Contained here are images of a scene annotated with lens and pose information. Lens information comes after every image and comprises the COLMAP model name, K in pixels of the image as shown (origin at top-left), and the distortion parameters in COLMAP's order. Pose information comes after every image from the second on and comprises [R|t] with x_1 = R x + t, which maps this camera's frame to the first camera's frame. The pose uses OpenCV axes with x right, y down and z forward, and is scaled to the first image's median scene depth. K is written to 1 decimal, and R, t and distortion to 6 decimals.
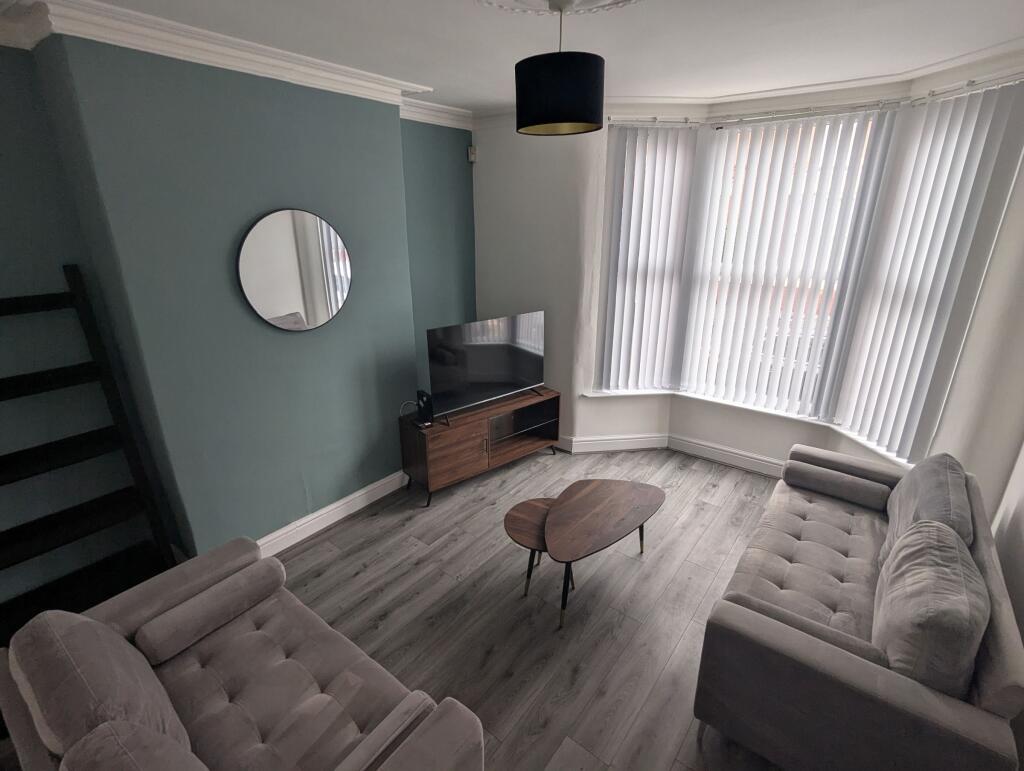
lens RADIAL K [[483.9, 0, 512.0], [0, 483.9, 385.5], [0, 0, 1]] dist [0.001937, 0.000605]
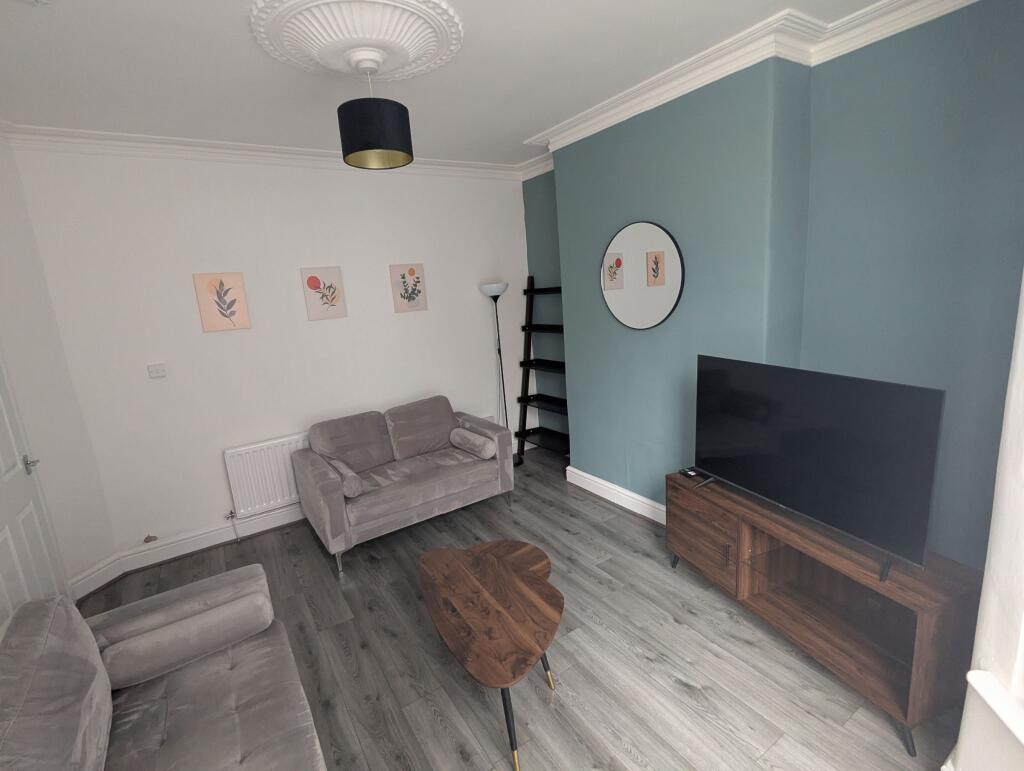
lens RADIAL K [[483.9, 0, 512.0], [0, 483.9, 385.5], [0, 0, 1]] dist [0.001937, 0.000605]
pose [[-0.322215, 0.213168, -0.922354, 0.673471], [-0.242945, 0.923067, 0.298202, -0.236492], [0.914962, 0.320166, -0.245638, 0.956615]]
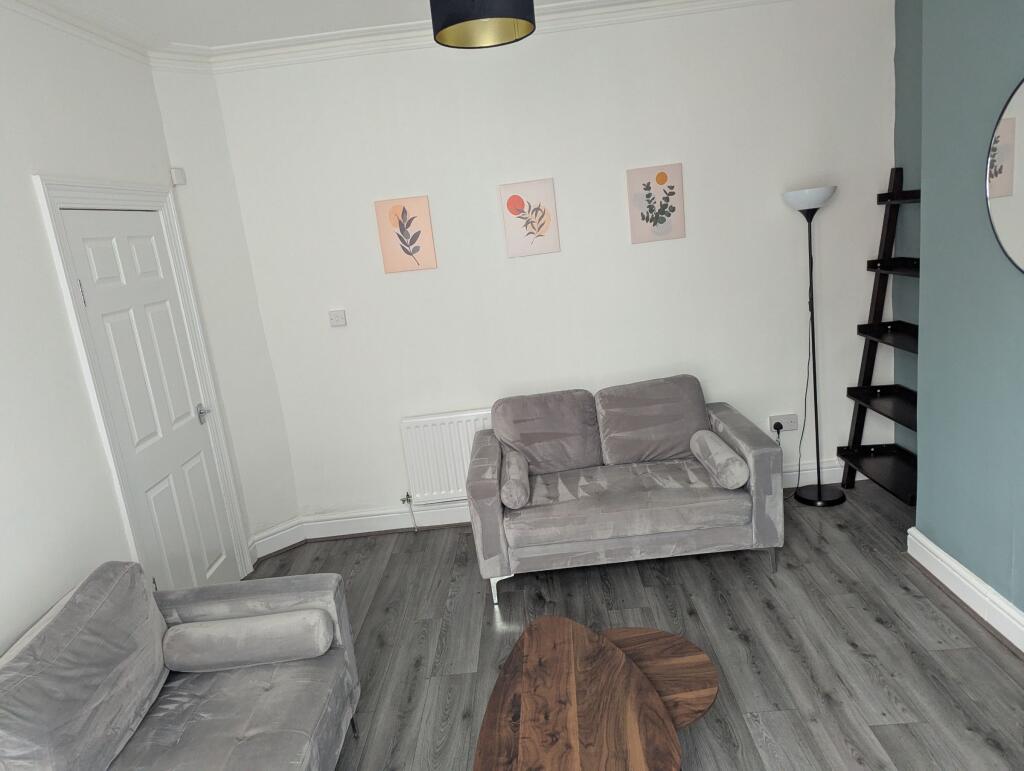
lens RADIAL K [[710.1, 0, 512.0], [0, 710.1, 385.5], [0, 0, 1]] dist [0.070785, -0.077667]
pose [[-0.795474, 0.219036, -0.565017, 0.474536], [-0.091345, 0.878396, 0.469124, -0.304677], [0.599063, 0.424788, -0.678733, 1.122550]]
